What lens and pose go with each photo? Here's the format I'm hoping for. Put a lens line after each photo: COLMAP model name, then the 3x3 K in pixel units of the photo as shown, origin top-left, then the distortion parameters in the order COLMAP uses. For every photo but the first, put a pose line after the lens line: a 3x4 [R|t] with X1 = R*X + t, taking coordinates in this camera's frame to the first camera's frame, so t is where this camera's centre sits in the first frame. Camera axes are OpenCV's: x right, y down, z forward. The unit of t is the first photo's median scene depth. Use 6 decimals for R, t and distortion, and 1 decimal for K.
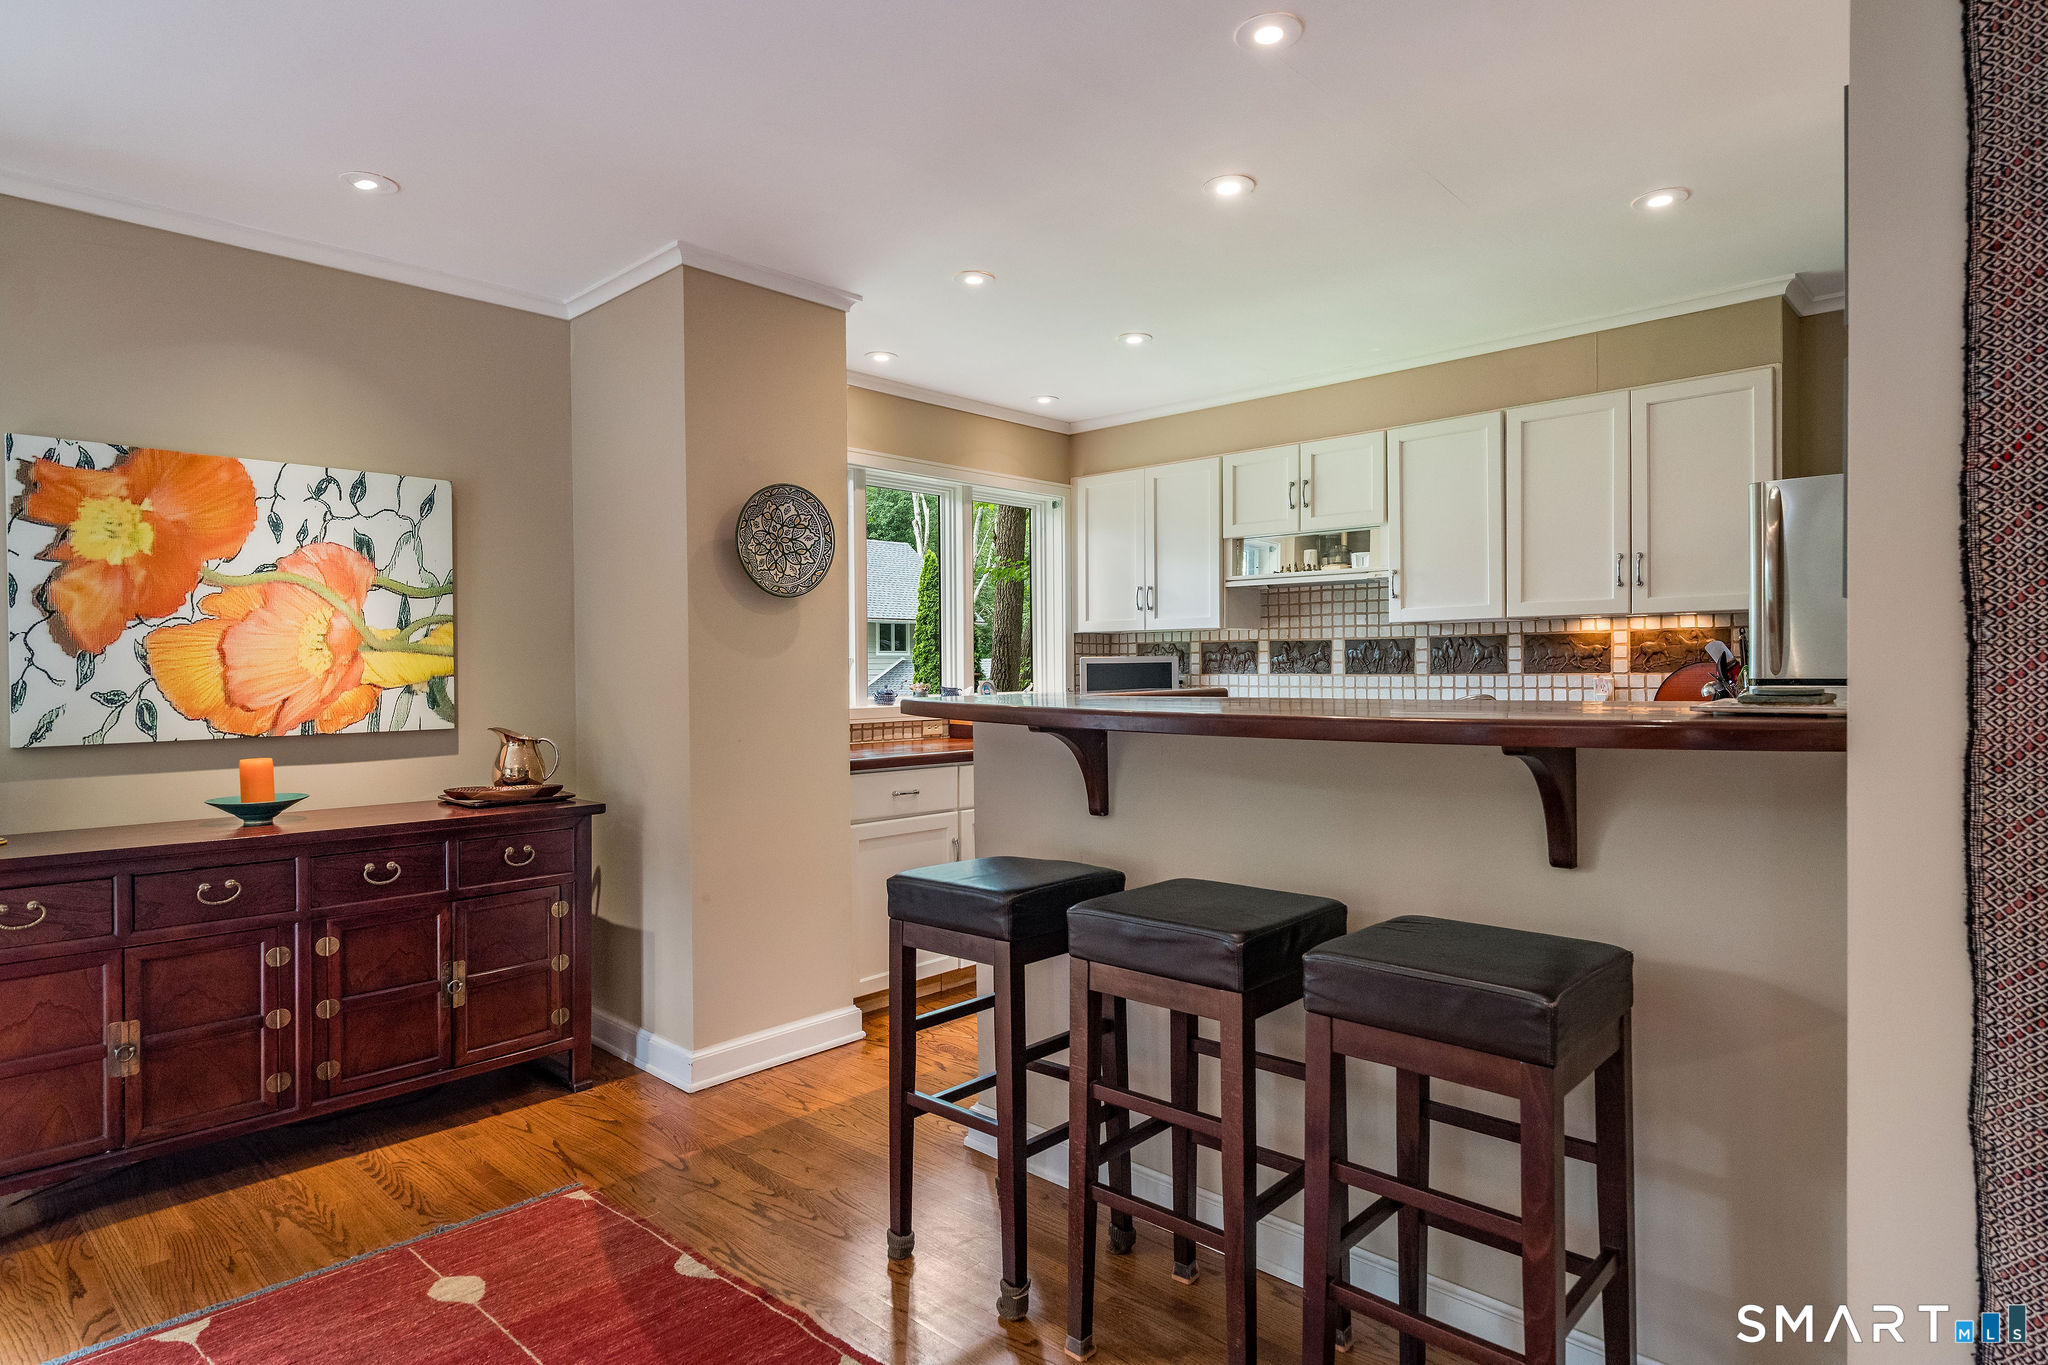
lens RADIAL K [[1091.1, 0, 1026.4], [0, 1091.1, 676.0], [0, 0, 1]] dist [-0.000416, 0.000412]
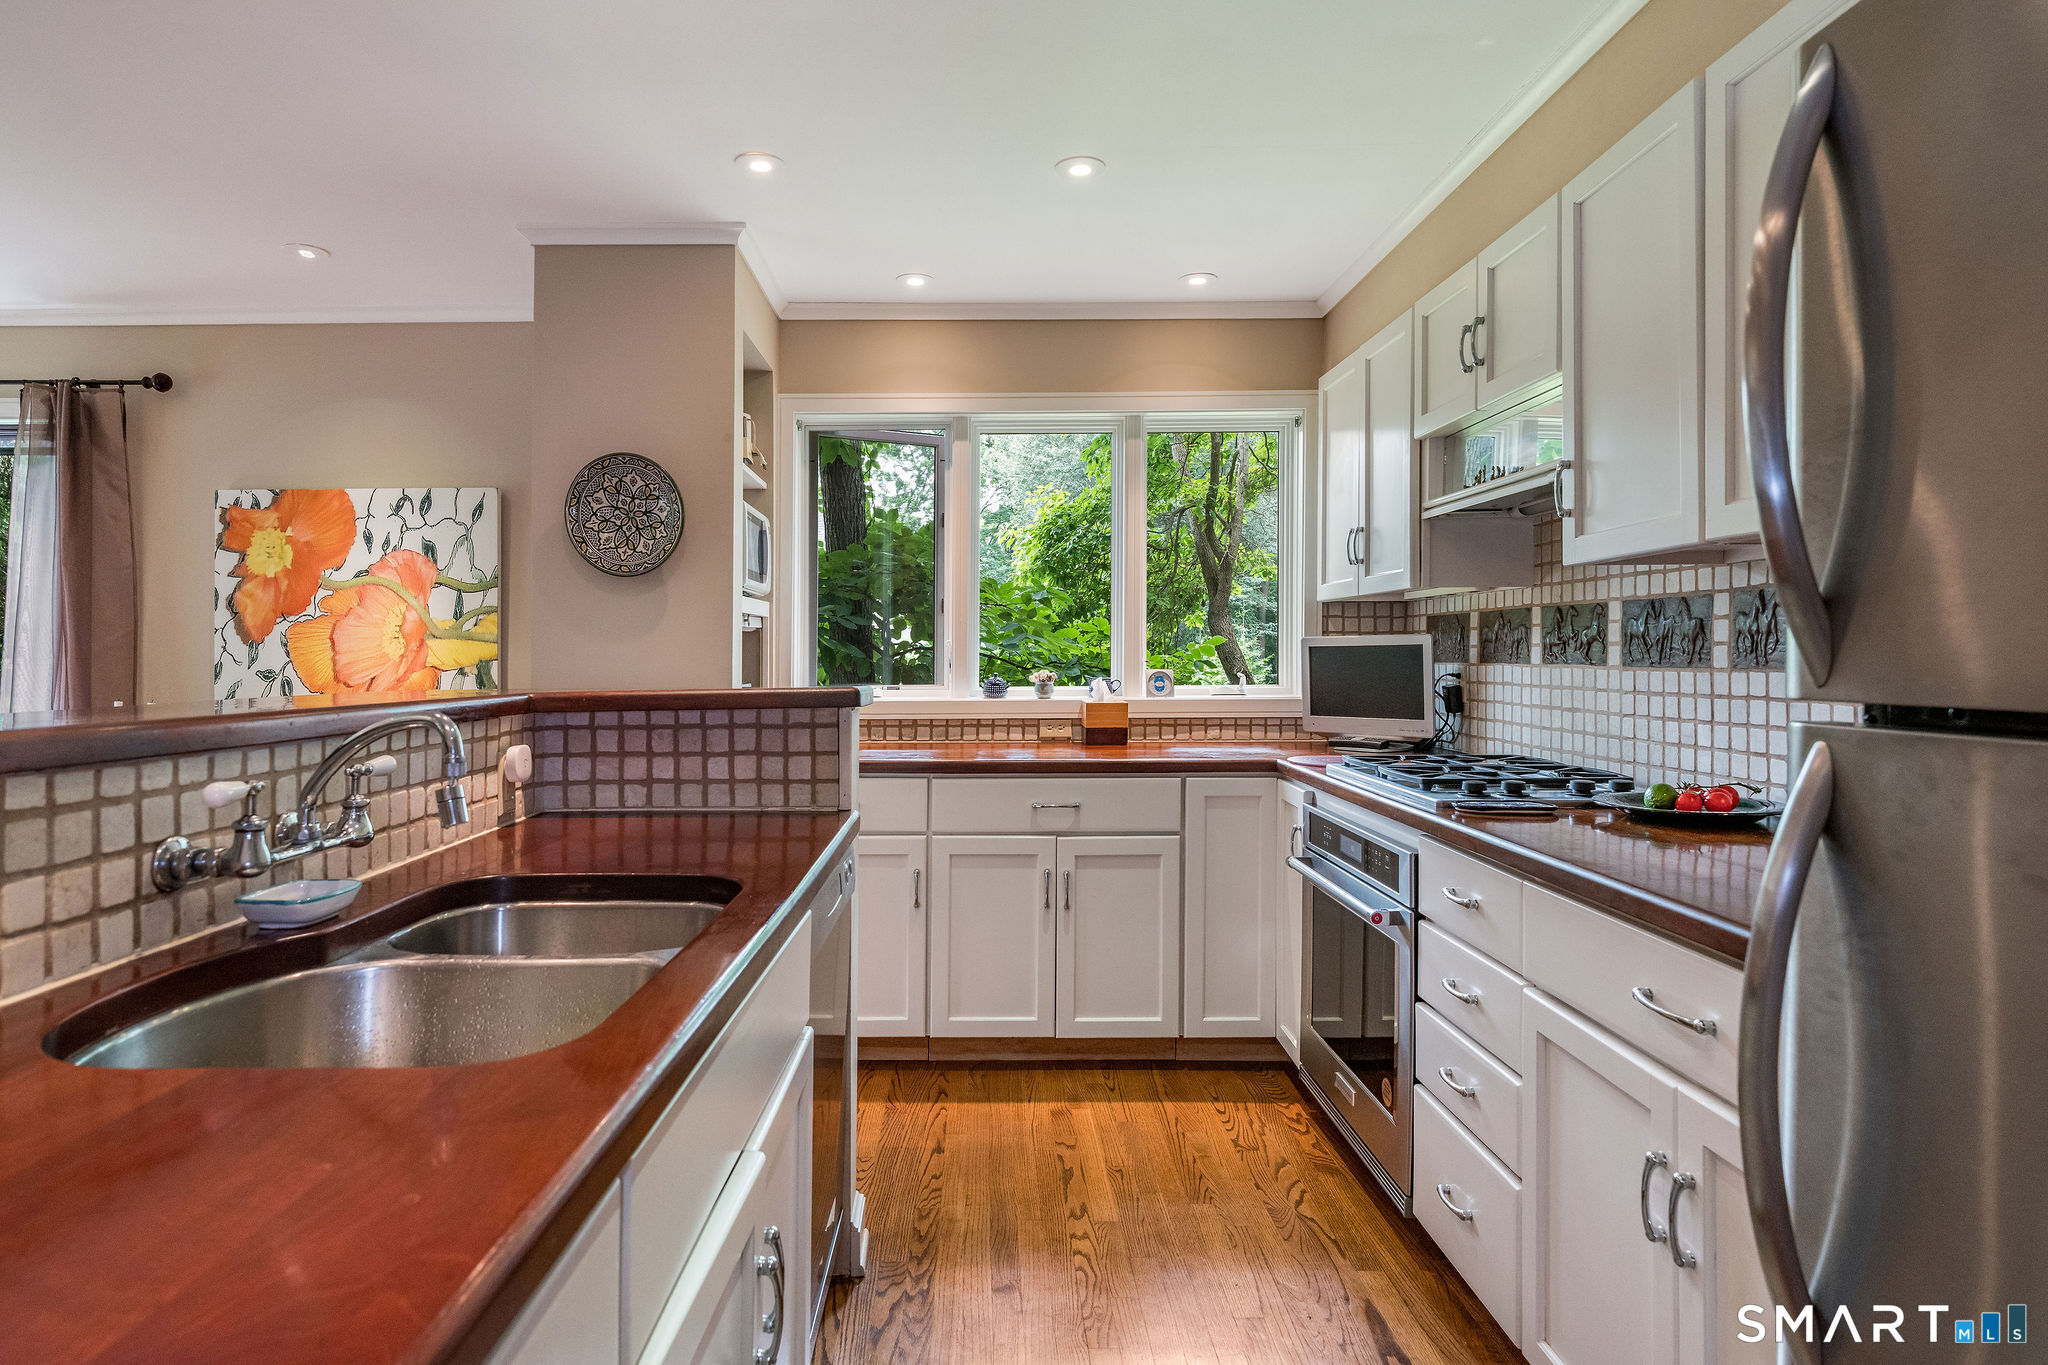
lens RADIAL K [[1133.4, 0, 983.1], [0, 1133.4, 649.7], [0, 0, 1]] dist [0.001409, -0.000551]
pose [[0.687026, -0.000081, -0.726633, 0.570837], [-0.005063, 0.999975, -0.004898, -0.006407], [0.726615, 0.007044, 0.687009, 0.476192]]
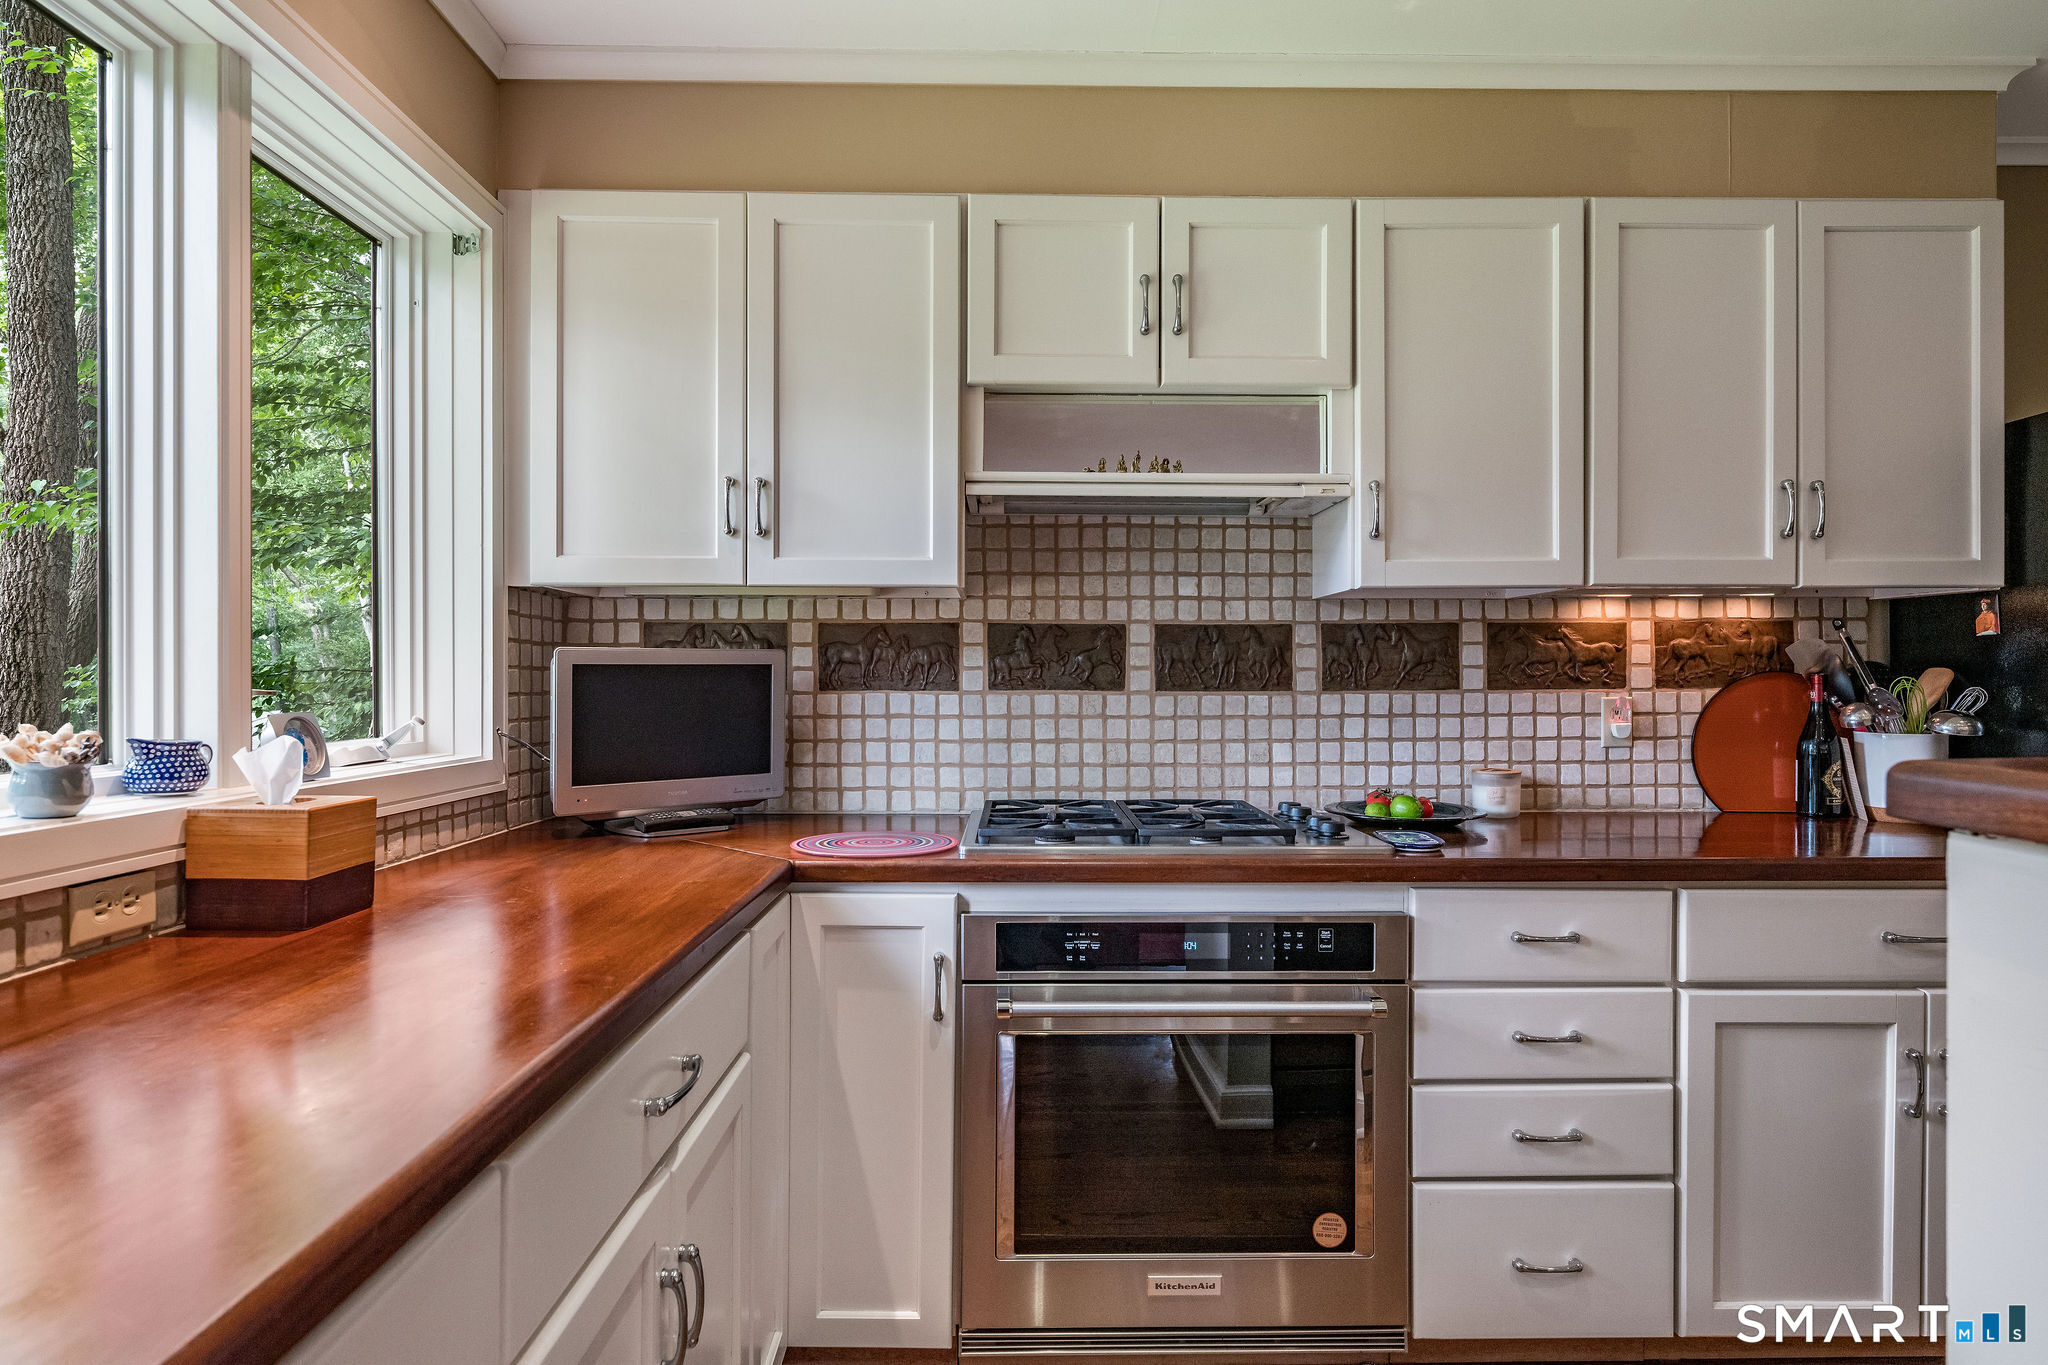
lens RADIAL K [[1091.1, 0, 1018.0], [0, 1091.1, 677.7], [0, 0, 1]] dist [-0.000416, 0.000412]
pose [[0.714752, 0.007790, 0.699334, -0.134314], [0.001948, 0.999912, -0.013128, -0.001710], [-0.699375, 0.010746, 0.714674, 0.810269]]
